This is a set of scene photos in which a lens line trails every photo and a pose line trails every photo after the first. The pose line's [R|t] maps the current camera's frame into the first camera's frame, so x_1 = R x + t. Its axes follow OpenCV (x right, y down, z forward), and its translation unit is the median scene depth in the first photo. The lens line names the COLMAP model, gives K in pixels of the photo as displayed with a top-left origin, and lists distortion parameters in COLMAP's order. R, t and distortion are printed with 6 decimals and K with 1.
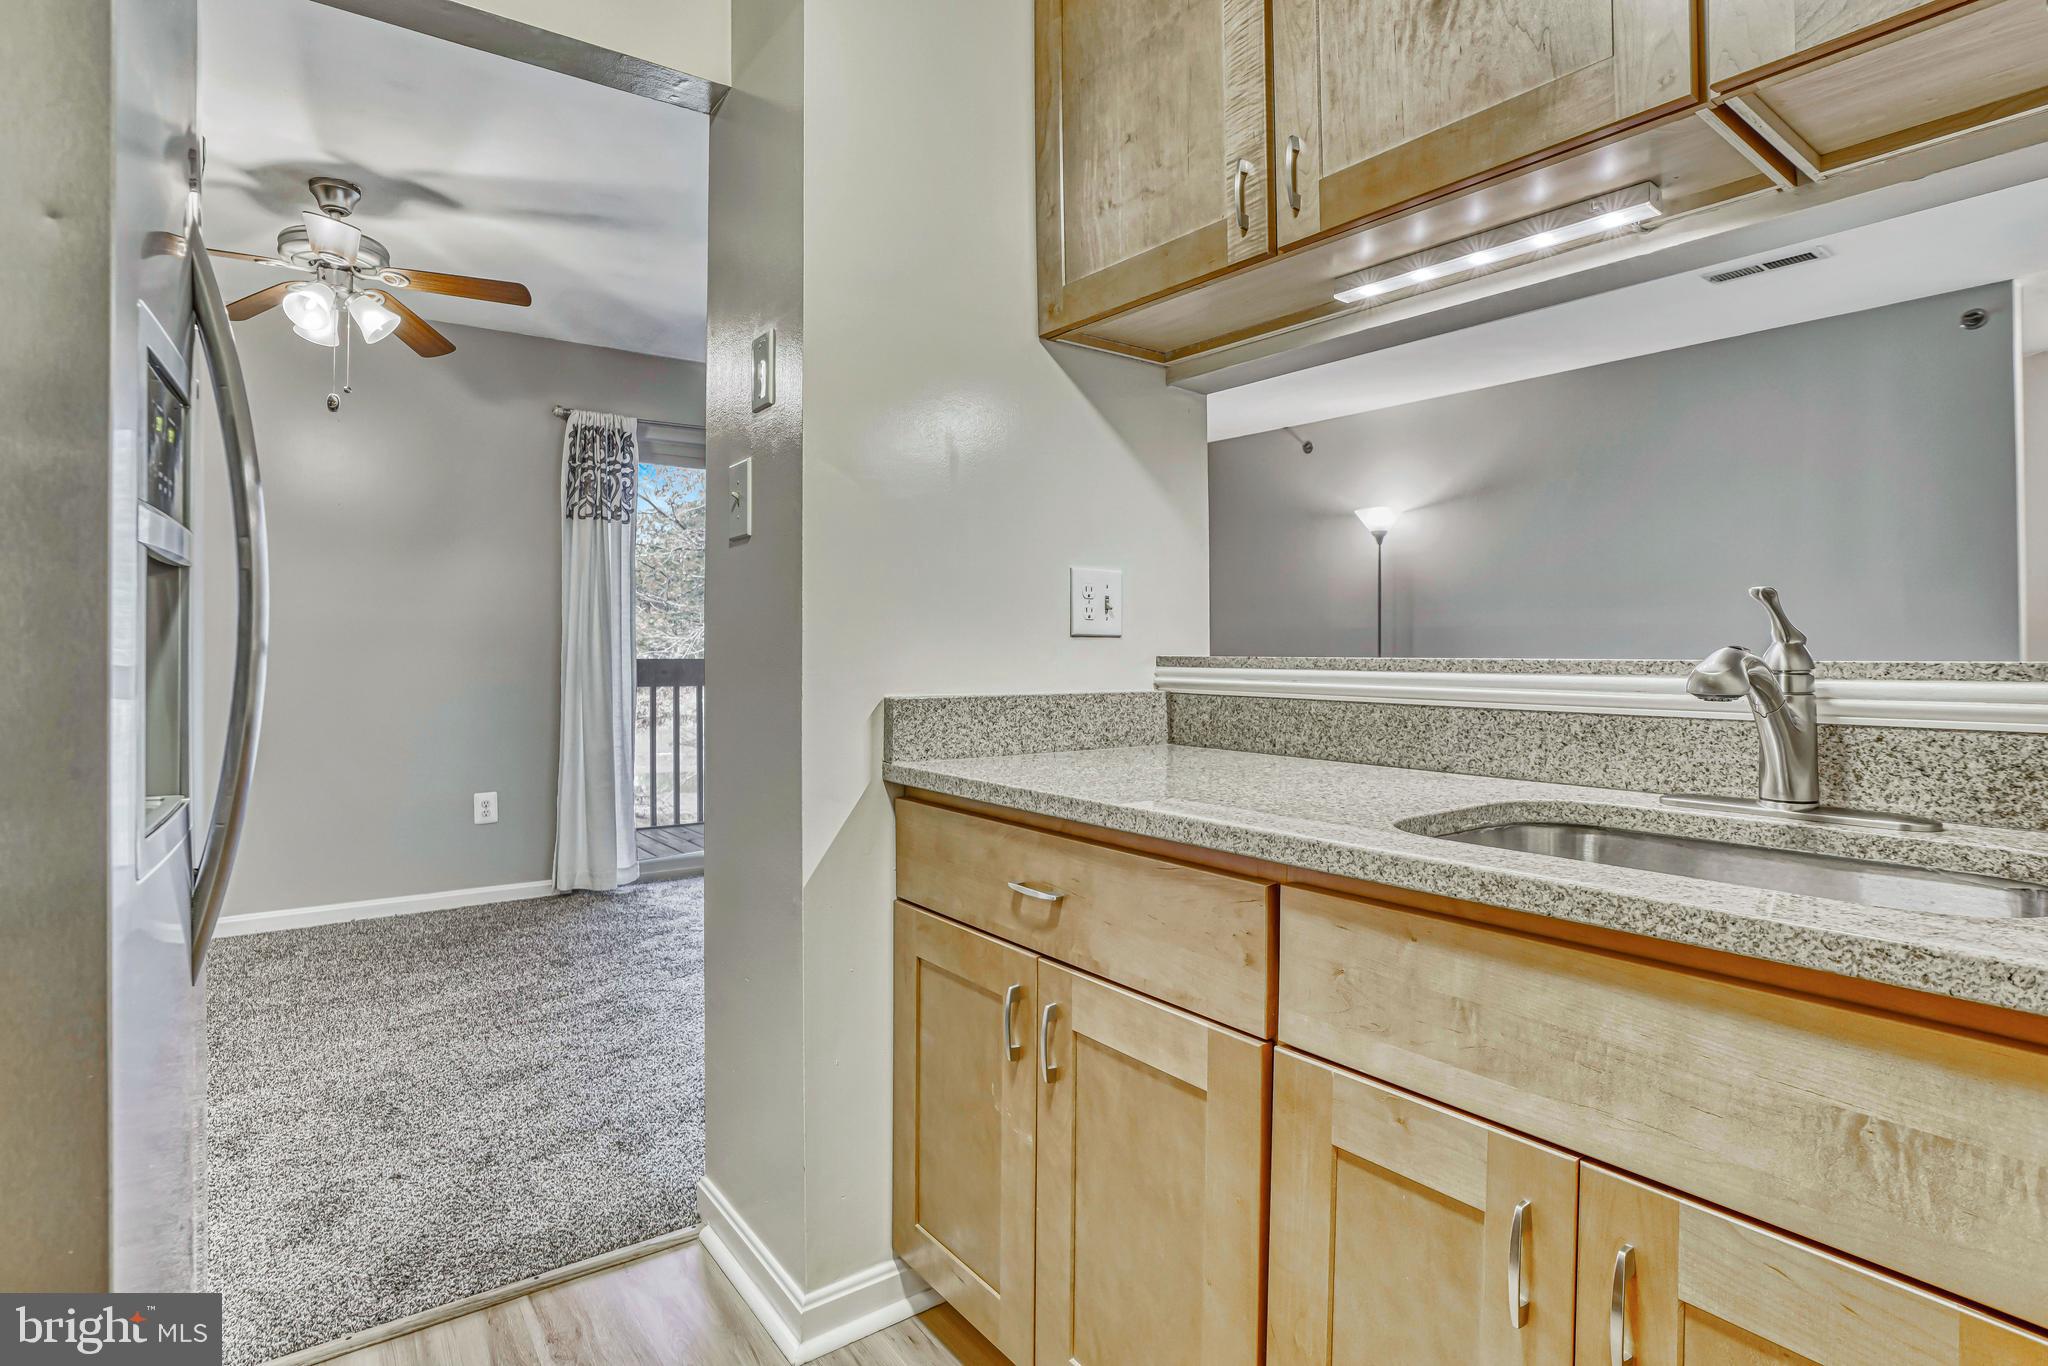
lens RADIAL K [[1036.6, 0, 1023.3], [0, 1036.6, 648.5], [0, 0, 1]] dist [-0.065665, 0.028609]
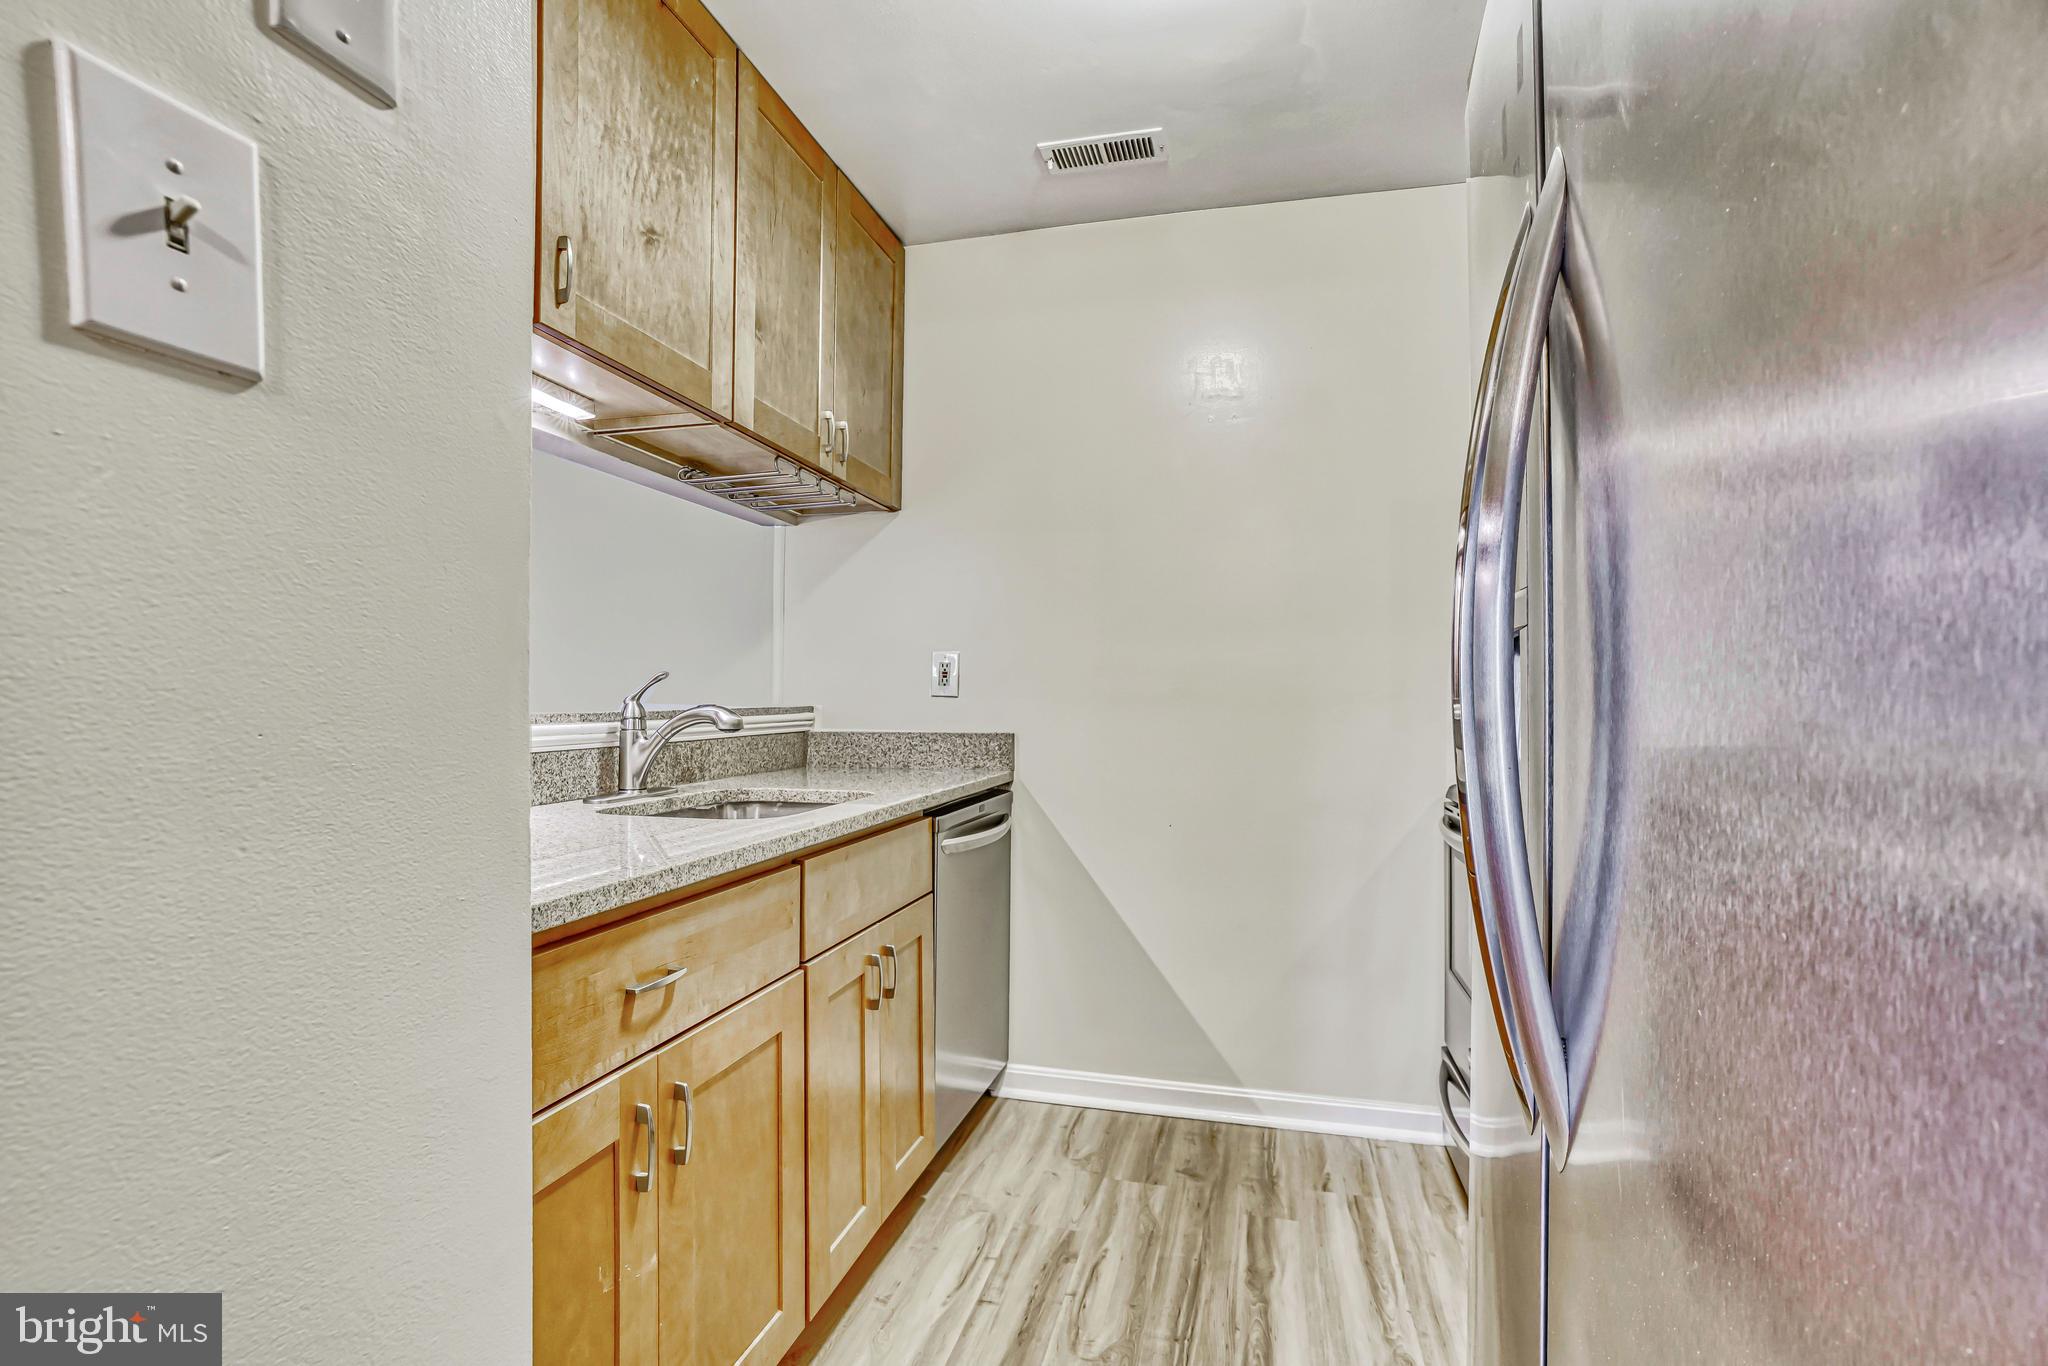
lens RADIAL K [[985.8, 0, 1007.4], [0, 985.8, 674.6], [0, 0, 1]] dist [-0.071817, 0.029448]
pose [[-0.625324, 0.014692, 0.780227, -0.874212], [-0.006952, 0.999678, -0.024396, -0.014015], [-0.780334, -0.020679, -0.625021, 1.344454]]
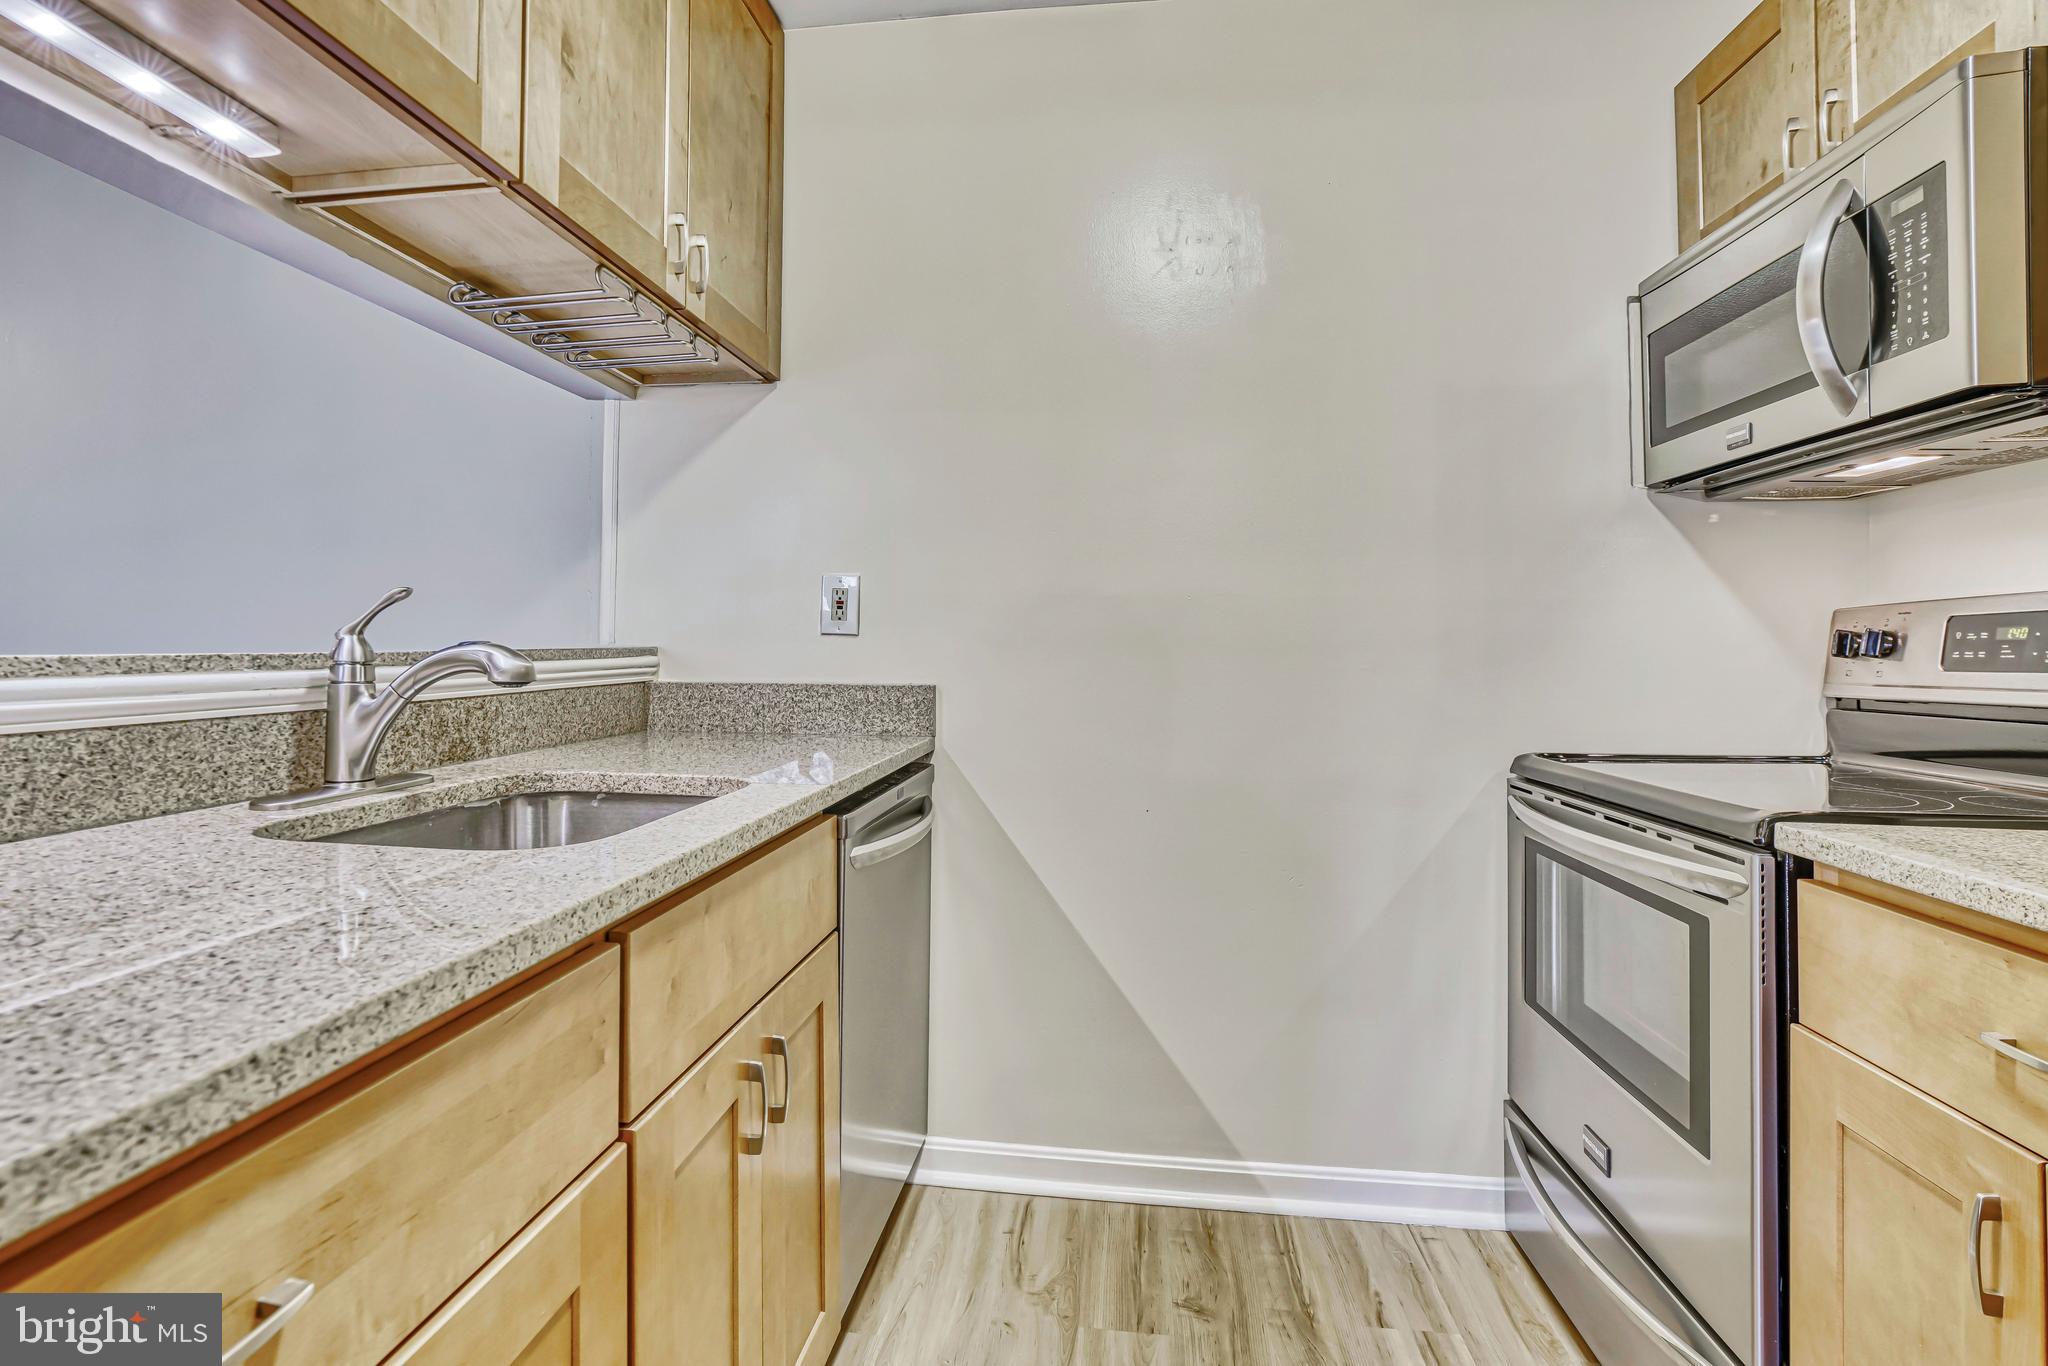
lens RADIAL K [[1006.2, 0, 944.1], [0, 1006.2, 629.2], [0, 0, 1]] dist [-0.034902, 0.000419]
pose [[-0.683699, 0.004529, 0.729750, -0.403567], [-0.010449, 0.999817, -0.015995, -0.002741], [-0.729689, -0.018561, -0.683527, 1.087107]]
